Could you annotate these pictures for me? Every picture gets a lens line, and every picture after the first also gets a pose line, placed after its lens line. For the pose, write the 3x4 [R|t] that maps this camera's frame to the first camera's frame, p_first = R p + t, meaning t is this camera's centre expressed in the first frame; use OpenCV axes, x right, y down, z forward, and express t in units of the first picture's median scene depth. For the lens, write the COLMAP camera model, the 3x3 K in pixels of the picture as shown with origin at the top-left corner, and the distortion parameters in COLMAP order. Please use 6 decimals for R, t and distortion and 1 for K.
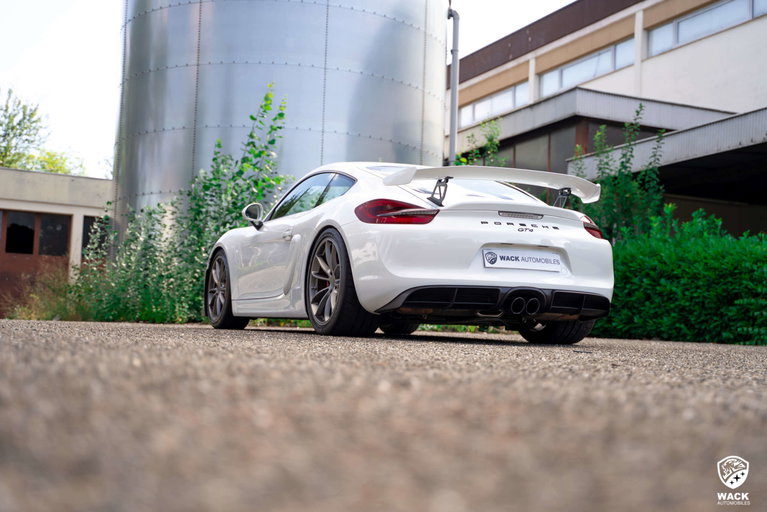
lens RADIAL K [[1143.6, 0, 388.7], [0, 1143.6, 260.0], [0, 0, 1]] dist [0.139387, 0.018885]
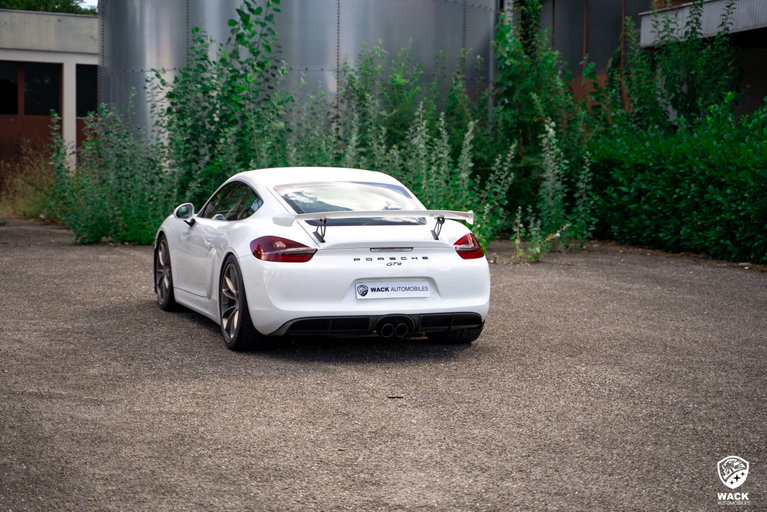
lens RADIAL K [[1603.2, 0, 383.5], [0, 1603.2, 256.0], [0, 0, 1]] dist [0.337555, -0.120210]
pose [[0.995396, -0.018053, -0.094138, 0.239714], [0.030570, 0.990607, 0.133278, -0.228465], [0.090847, -0.135542, 0.986598, -0.531631]]
